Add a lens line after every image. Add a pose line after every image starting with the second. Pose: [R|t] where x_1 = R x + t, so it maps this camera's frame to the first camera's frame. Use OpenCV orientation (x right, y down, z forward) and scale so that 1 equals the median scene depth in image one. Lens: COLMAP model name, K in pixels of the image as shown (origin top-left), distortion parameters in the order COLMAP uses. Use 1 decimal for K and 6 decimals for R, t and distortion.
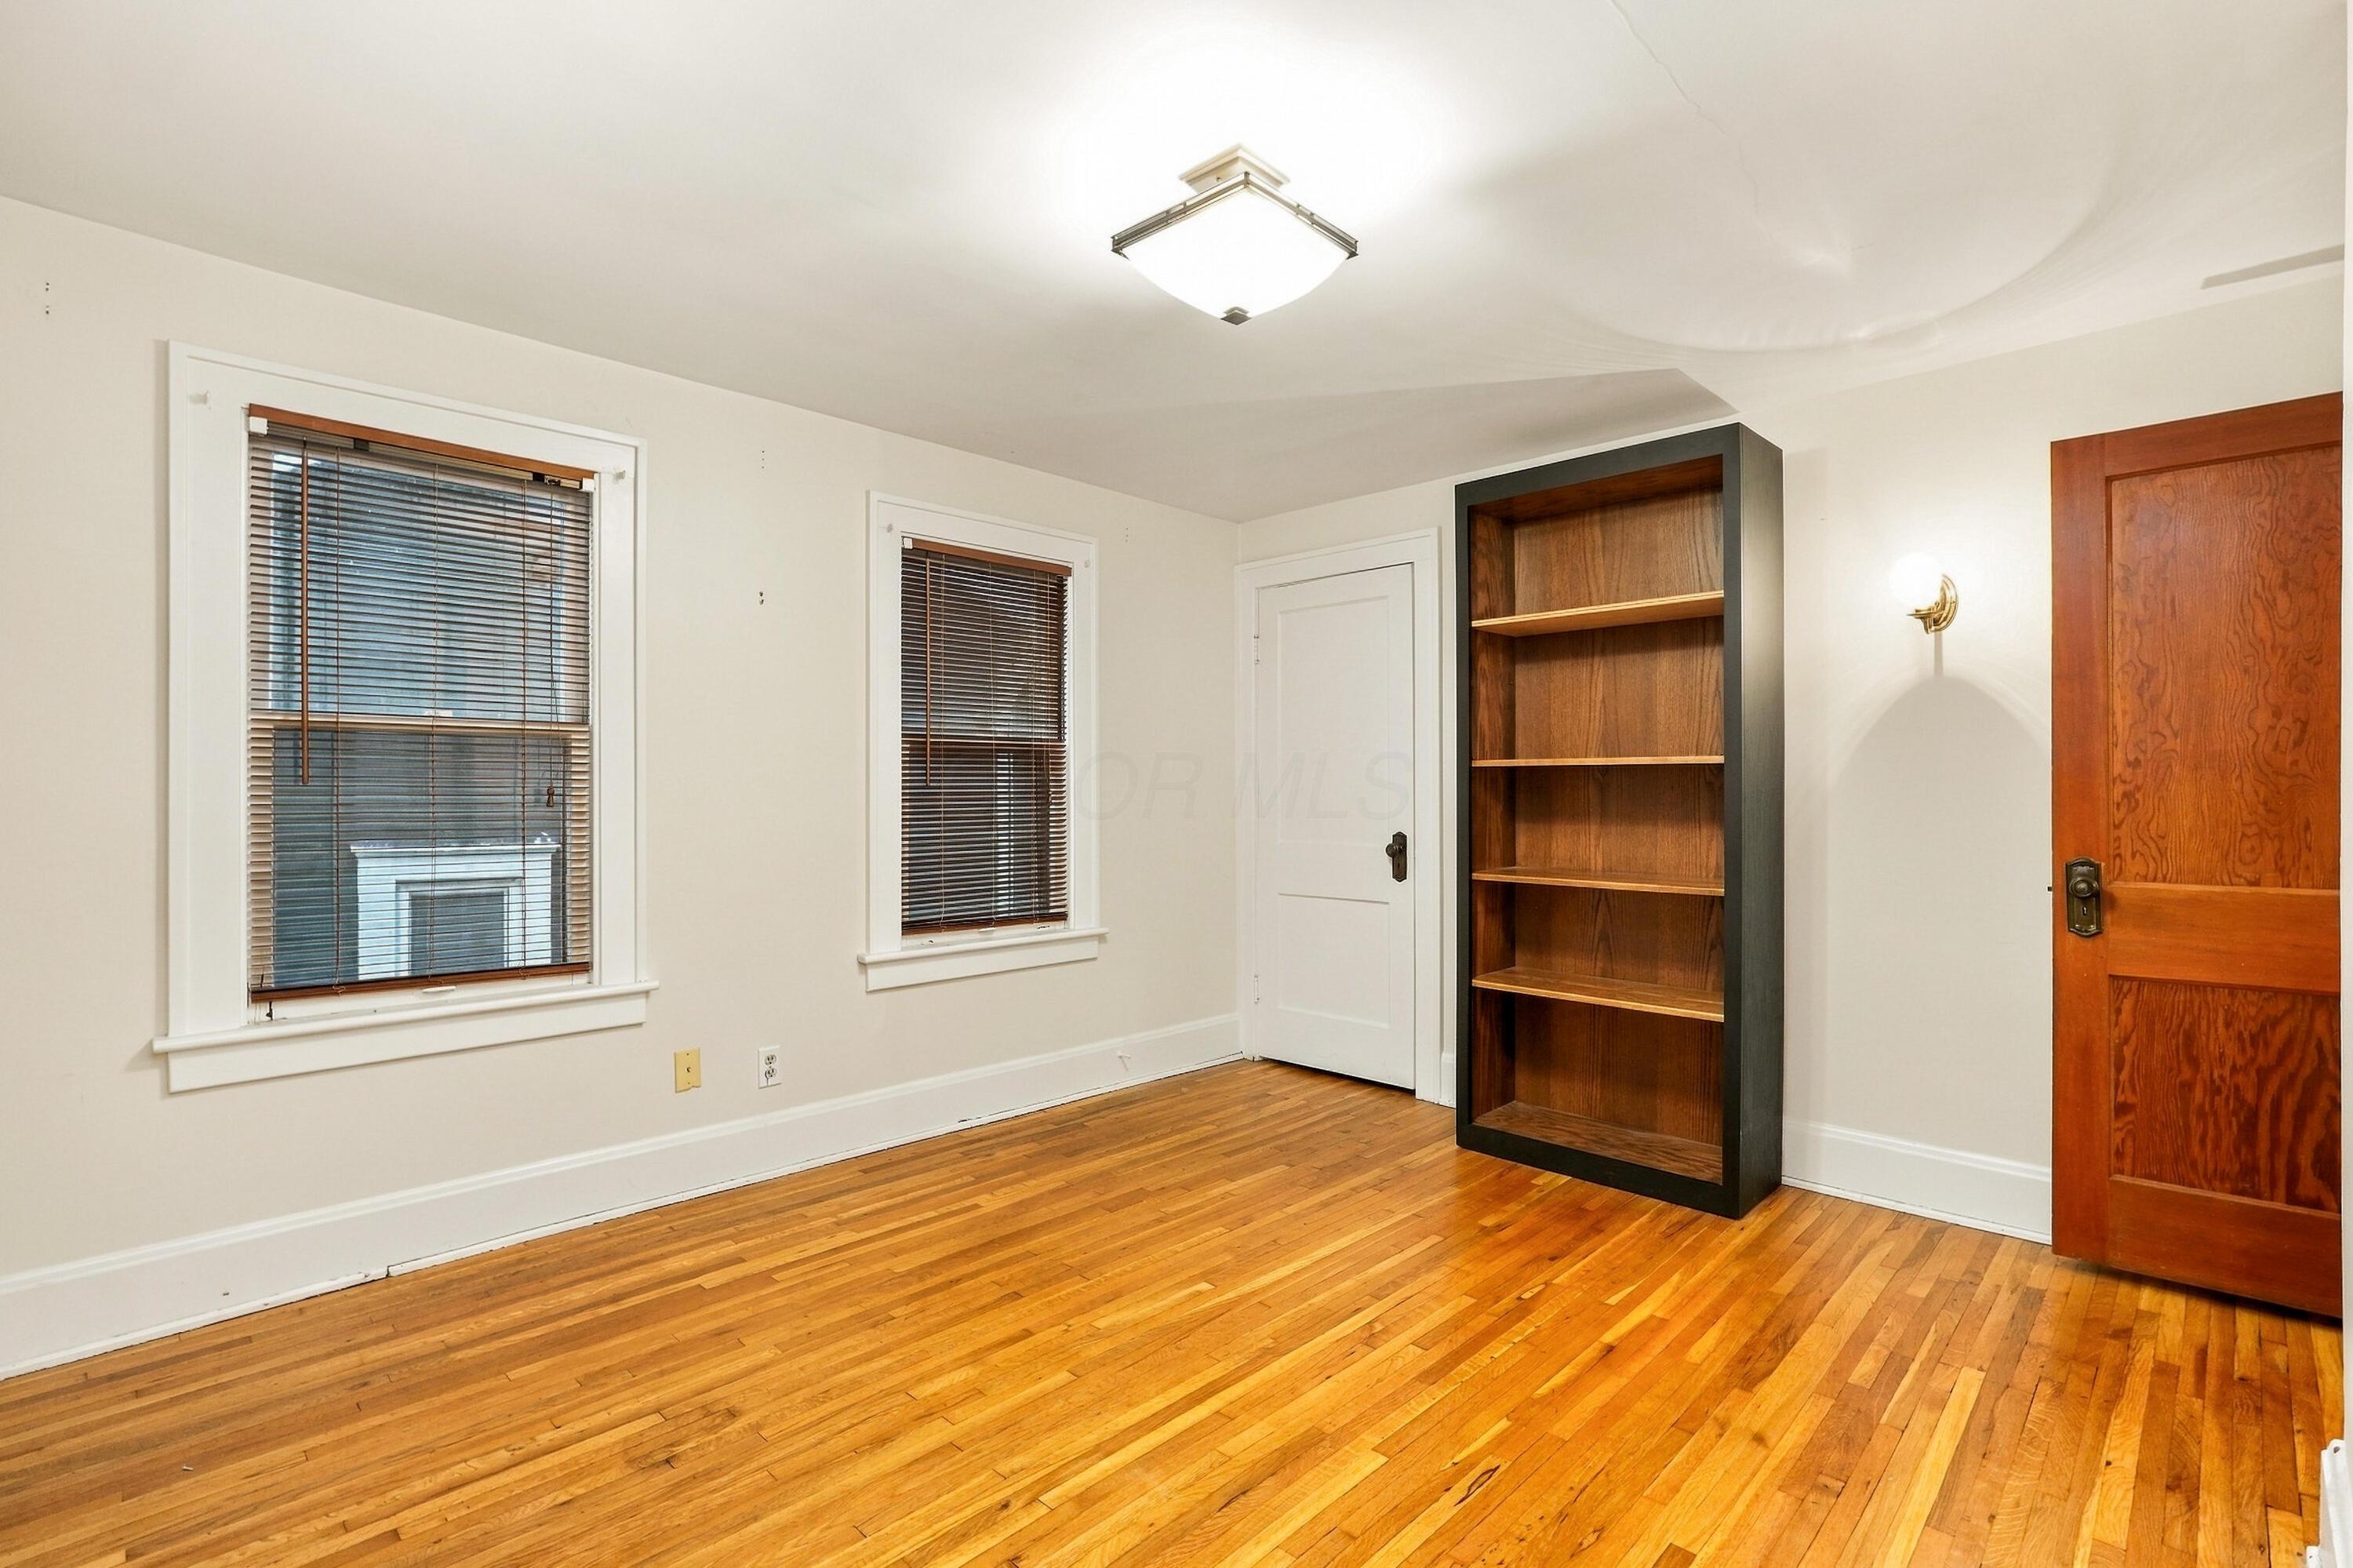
lens RADIAL K [[1091.9, 0, 1177.9], [0, 1091.9, 794.6], [0, 0, 1]] dist [-0.021223, 0.011549]
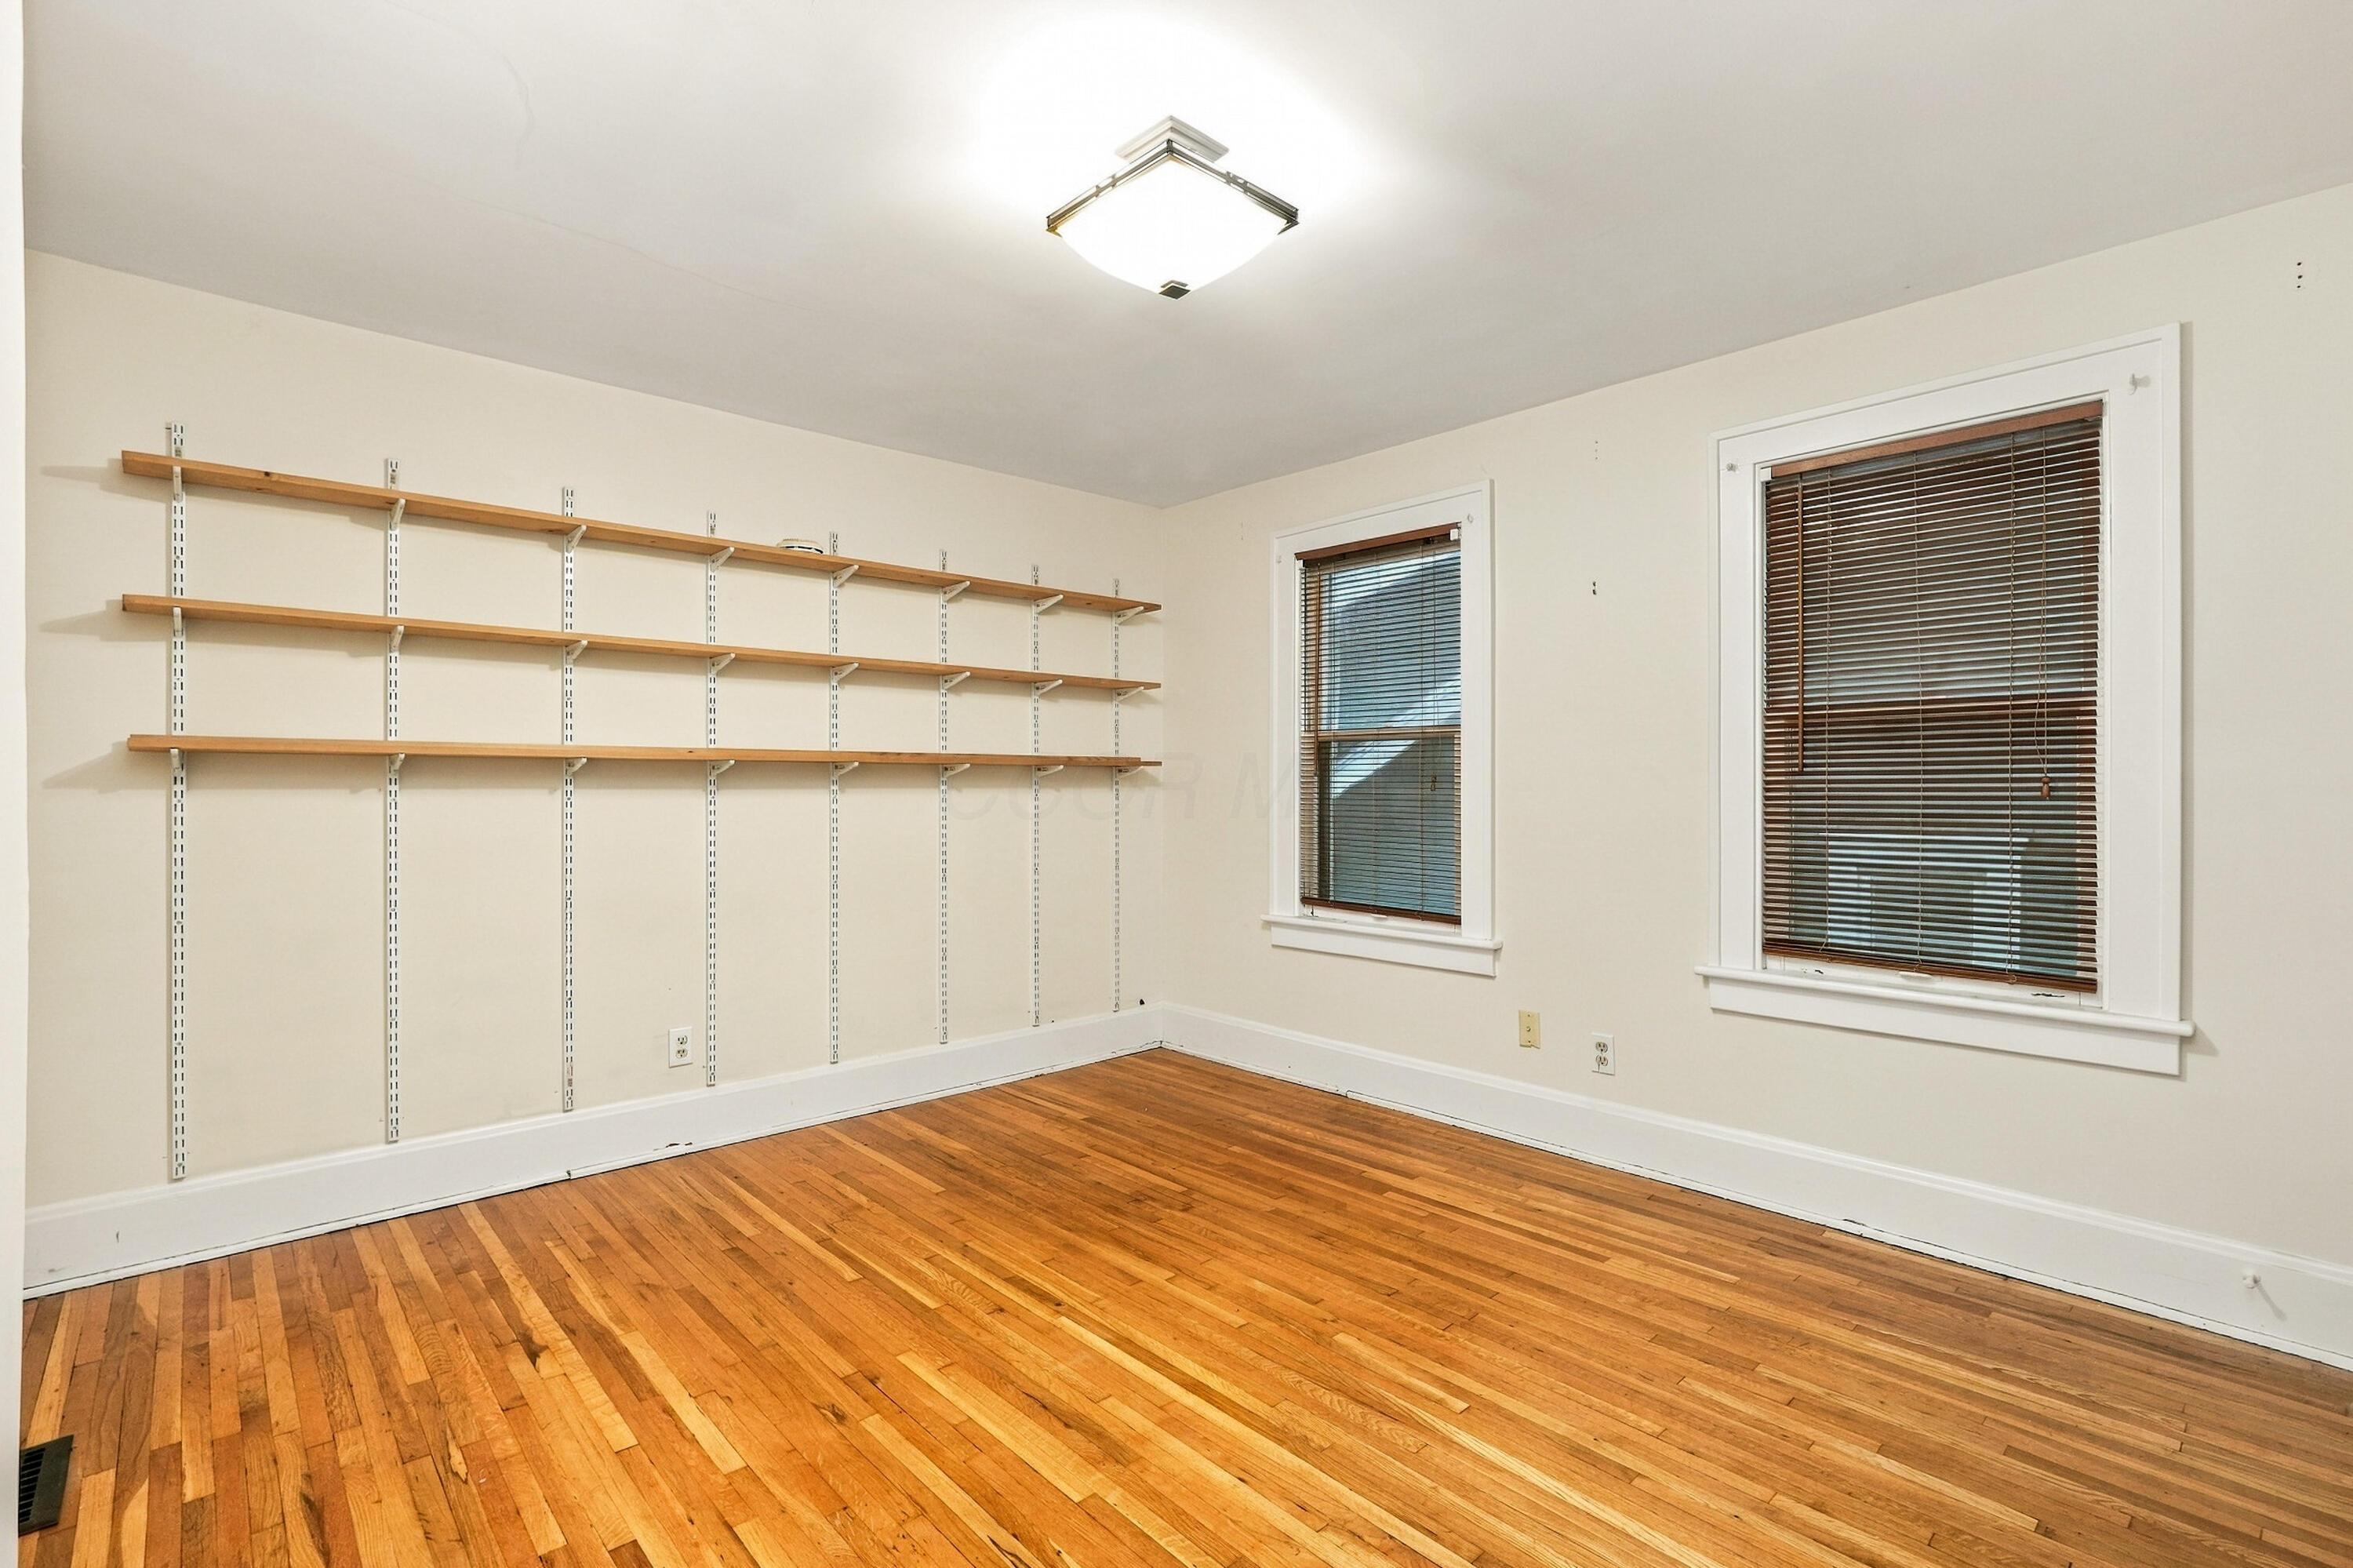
lens RADIAL K [[1091.9, 0, 1177.9], [0, 1091.9, 794.6], [0, 0, 1]] dist [-0.021223, 0.011549]
pose [[-0.059876, 0.011319, -0.998142, 0.686484], [0.000221, 0.999936, 0.011326, -0.000757], [0.998206, 0.000457, -0.059875, 0.709090]]
